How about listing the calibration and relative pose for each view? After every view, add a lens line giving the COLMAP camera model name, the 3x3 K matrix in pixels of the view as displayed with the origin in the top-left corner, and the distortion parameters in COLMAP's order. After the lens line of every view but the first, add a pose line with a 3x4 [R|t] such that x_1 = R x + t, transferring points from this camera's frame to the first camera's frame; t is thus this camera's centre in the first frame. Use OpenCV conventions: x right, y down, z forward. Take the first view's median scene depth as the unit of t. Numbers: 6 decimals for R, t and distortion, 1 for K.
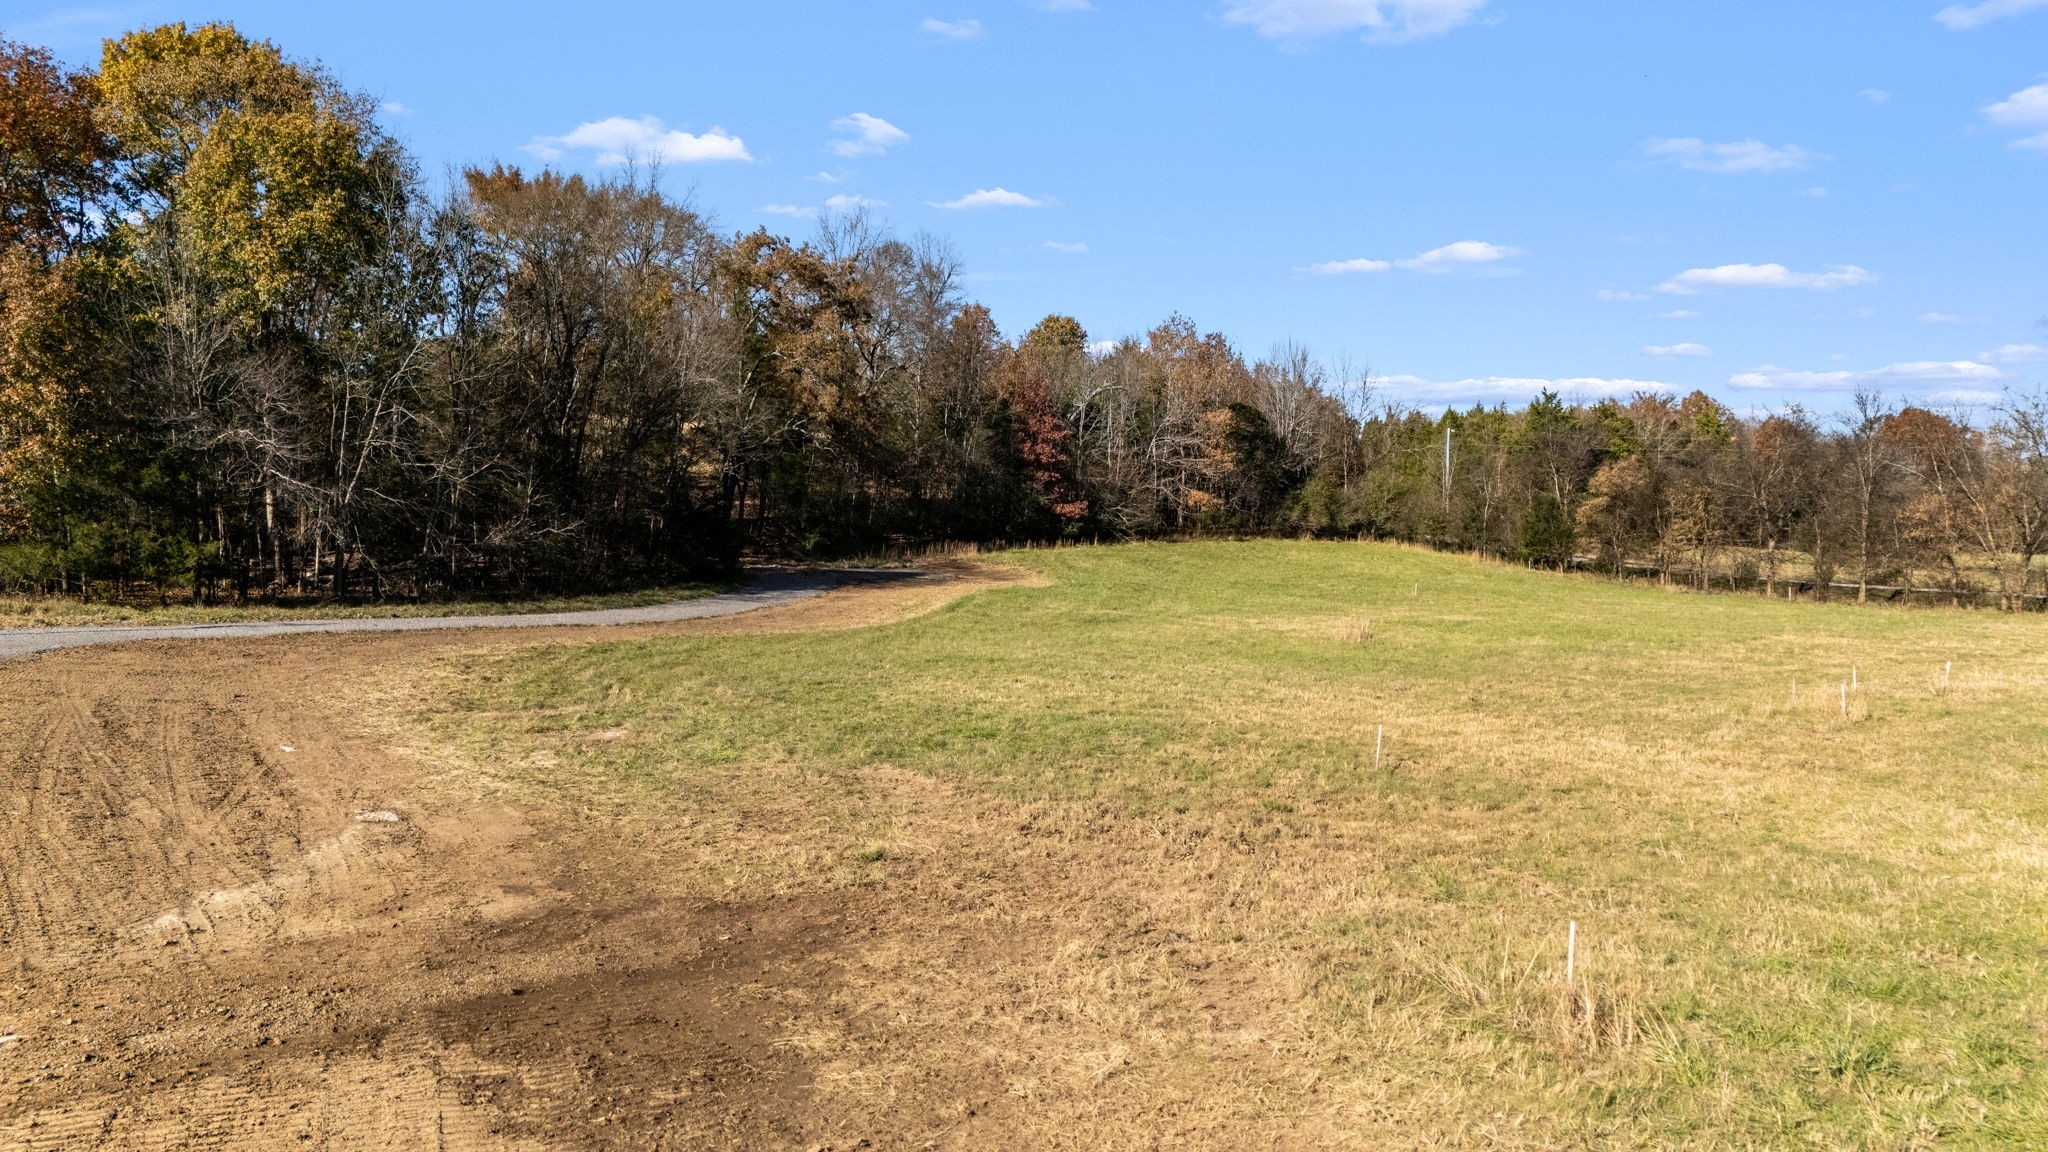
lens RADIAL K [[1444.9, 0, 983.1], [0, 1444.9, 569.2], [0, 0, 1]] dist [0.079228, -0.061486]
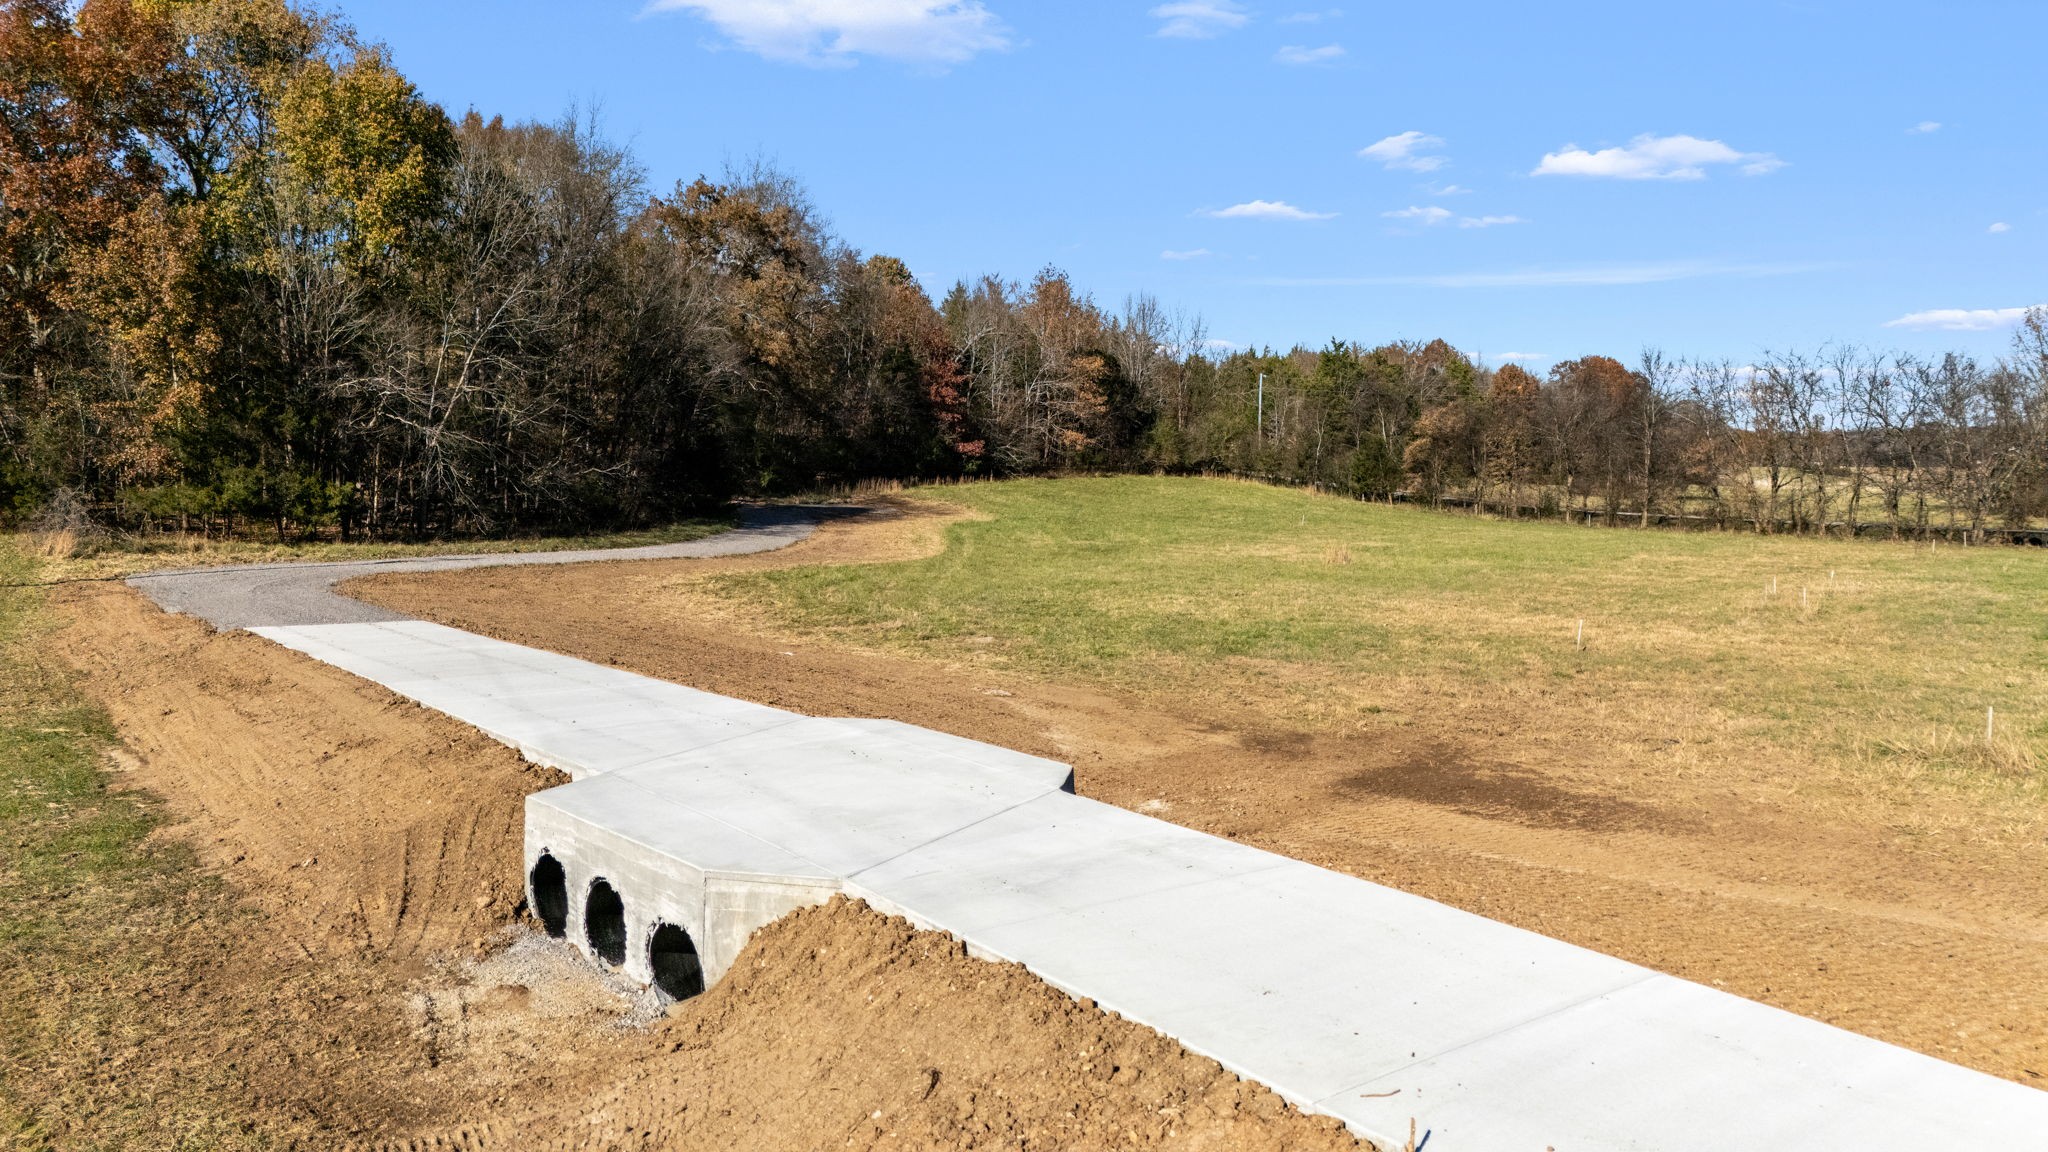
lens RADIAL K [[1444.9, 0, 983.1], [0, 1444.9, 569.2], [0, 0, 1]] dist [0.079228, -0.061486]
pose [[0.982799, -0.013046, 0.184219, -0.129559], [0.004439, 0.998882, 0.047056, -0.001878], [-0.184627, -0.045429, 0.981758, -0.064451]]
